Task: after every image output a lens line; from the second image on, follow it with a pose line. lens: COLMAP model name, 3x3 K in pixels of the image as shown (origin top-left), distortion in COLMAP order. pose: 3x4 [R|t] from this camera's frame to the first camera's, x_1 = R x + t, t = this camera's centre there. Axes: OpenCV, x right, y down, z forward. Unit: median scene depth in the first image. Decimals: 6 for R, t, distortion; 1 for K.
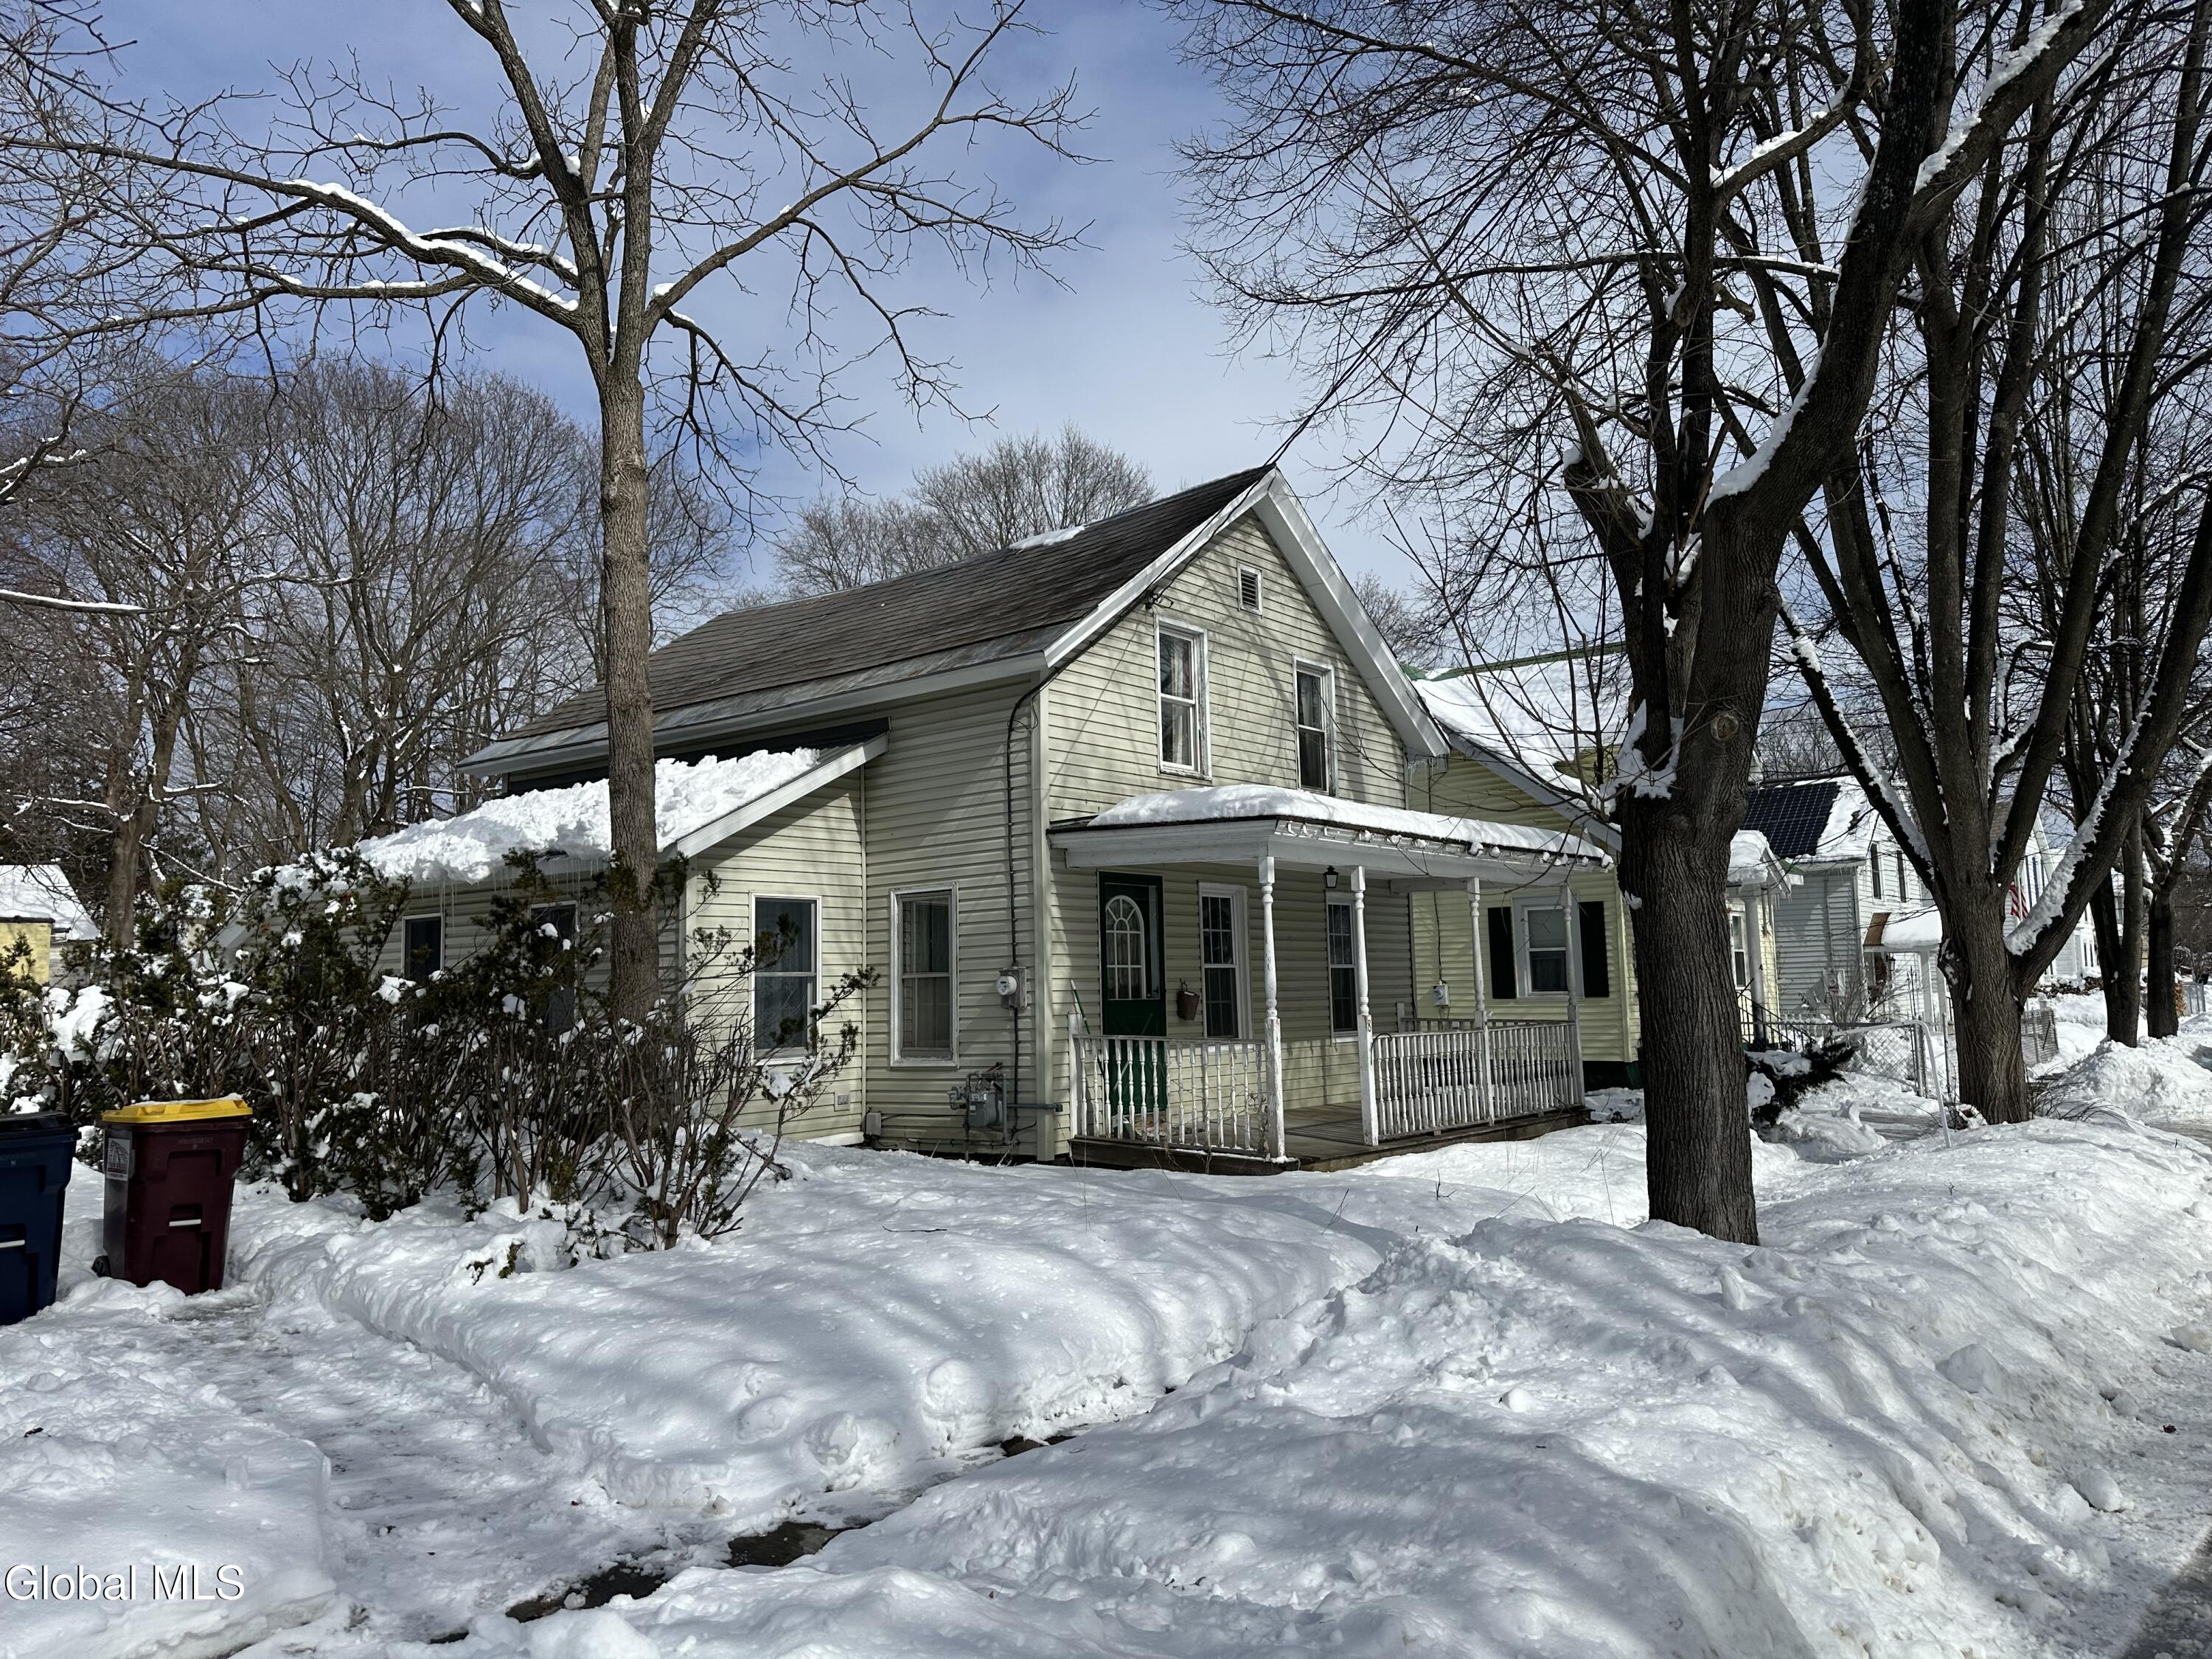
lens RADIAL K [[1555.2, 0, 1097.0], [0, 1555.2, 823.2], [0, 0, 1]] dist [0.034779, -0.001353]
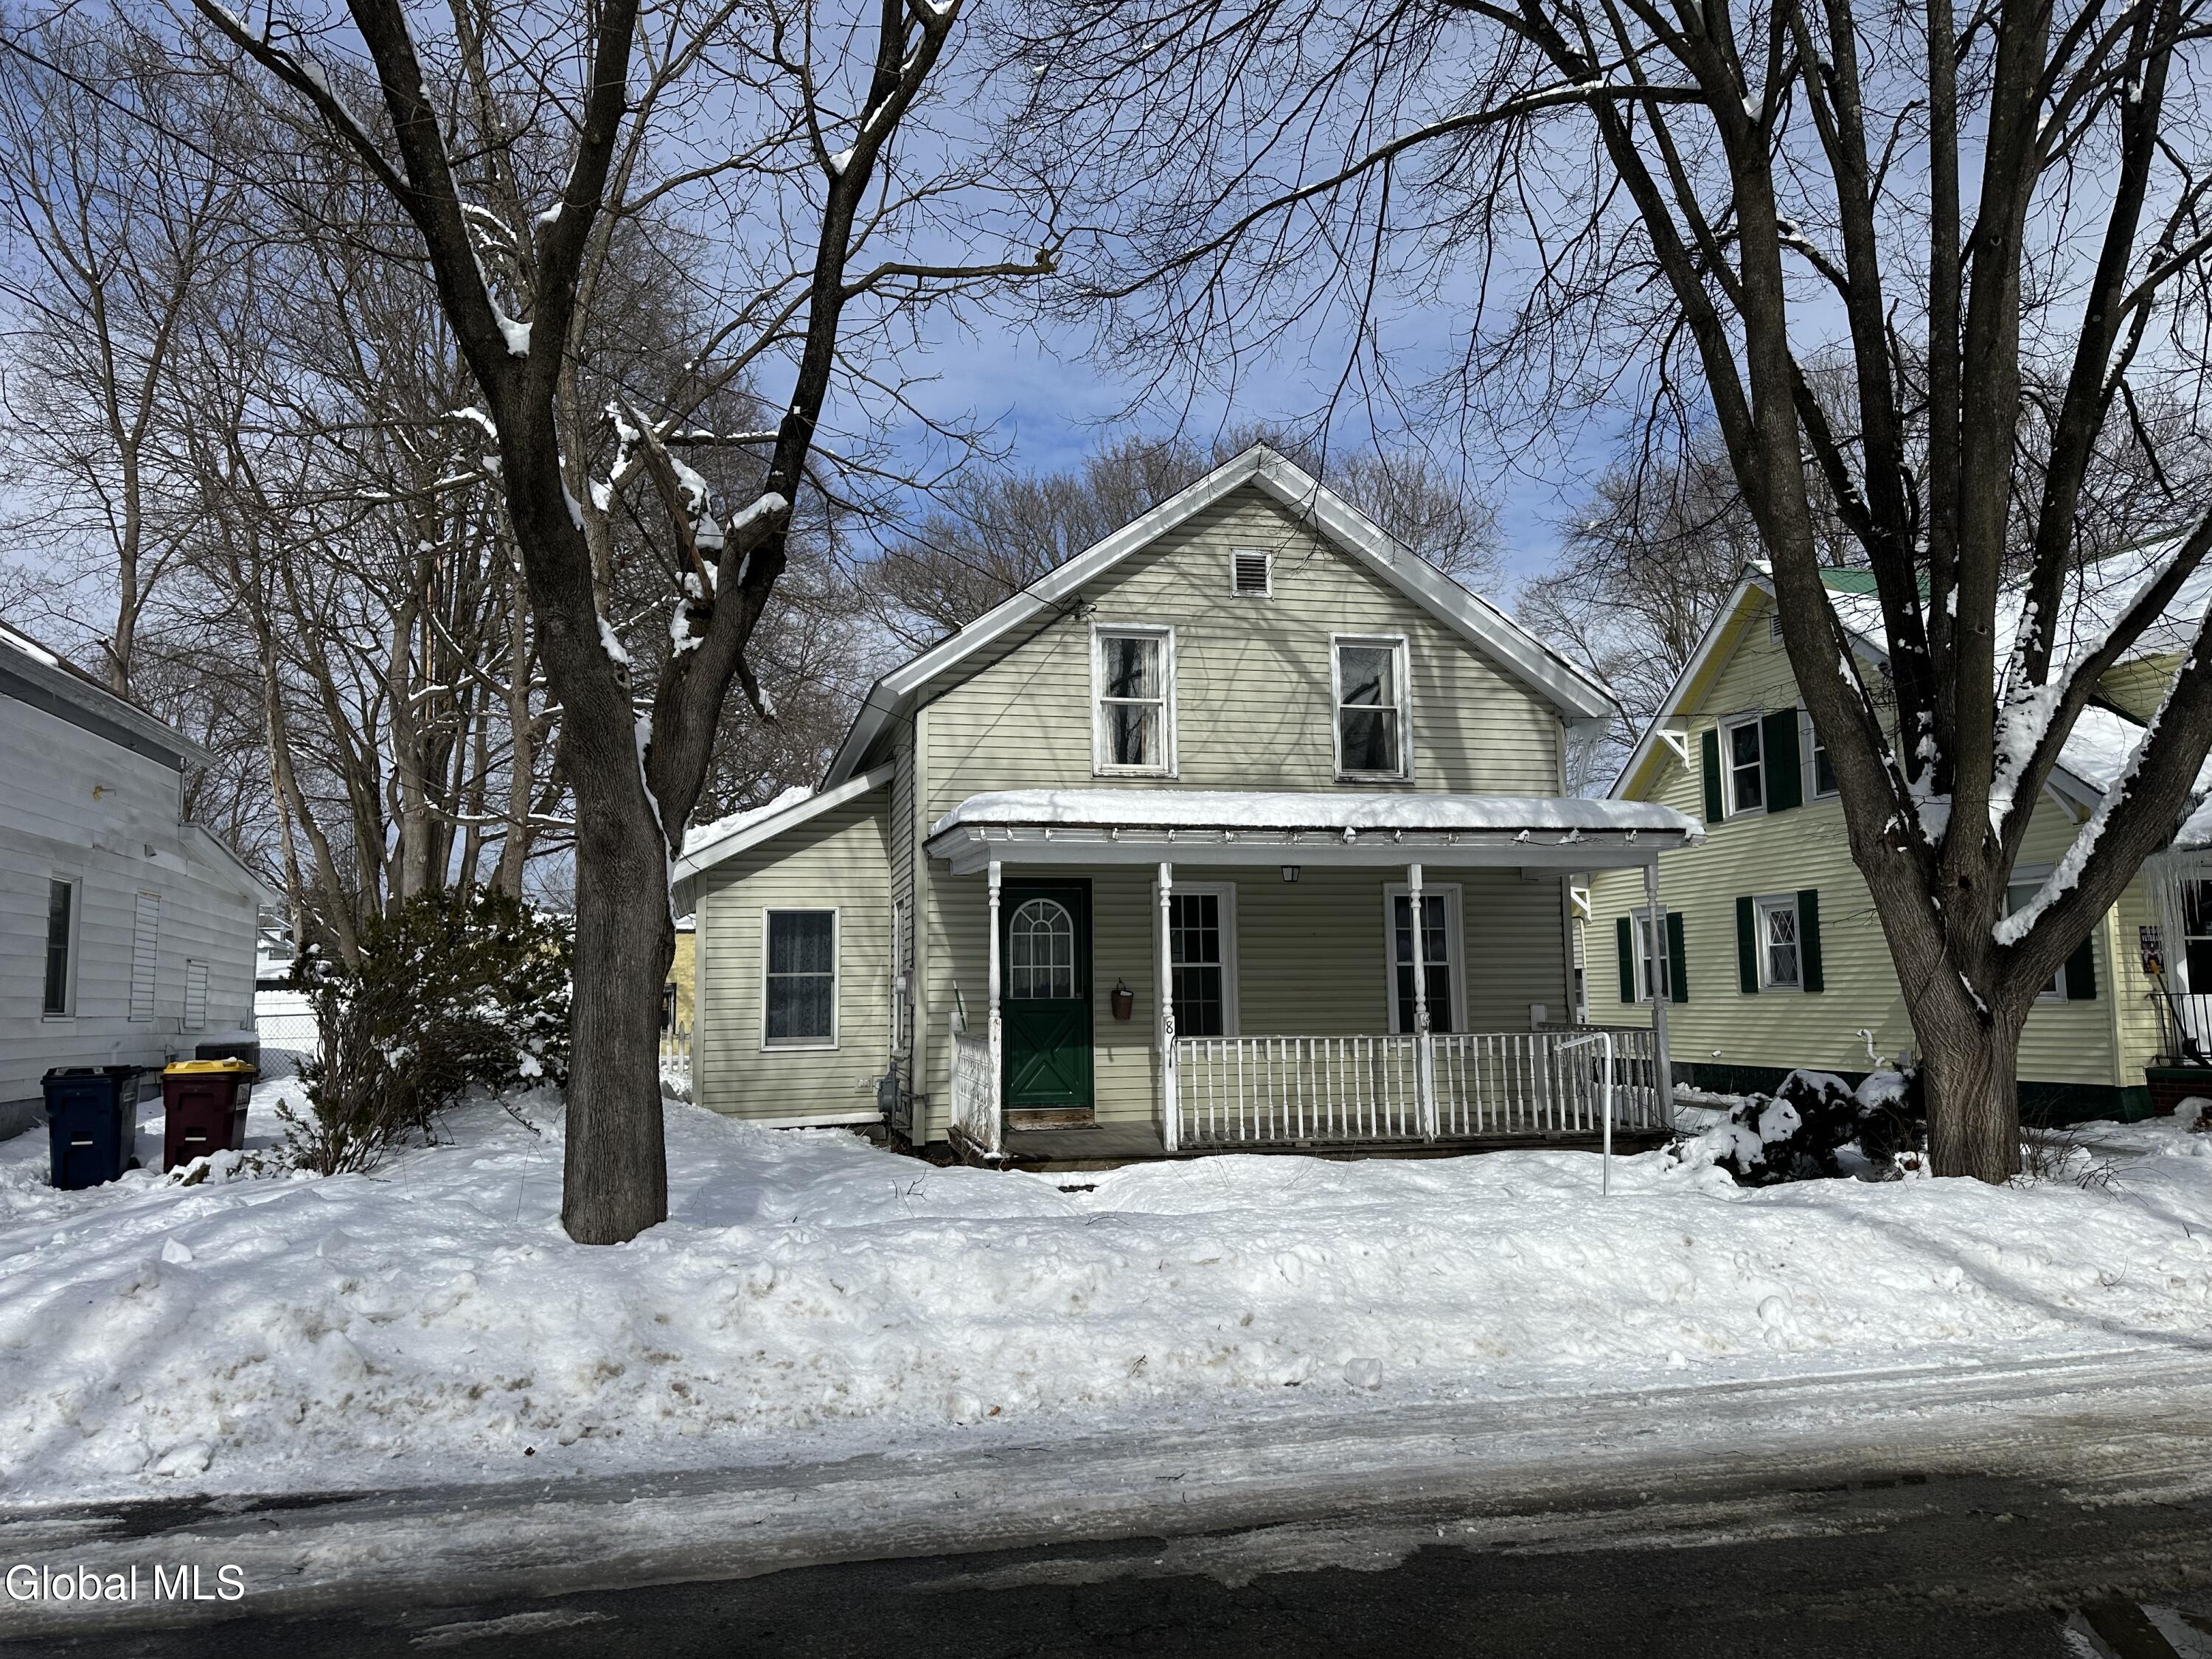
lens RADIAL K [[1555.2, 0, 1090.2], [0, 1555.2, 835.0], [0, 0, 1]] dist [0.034779, -0.001353]
pose [[0.792013, -0.055582, -0.607969, 0.671390], [0.063911, 0.997924, -0.007974, 0.014047], [0.607150, -0.032540, 0.793921, 0.190867]]
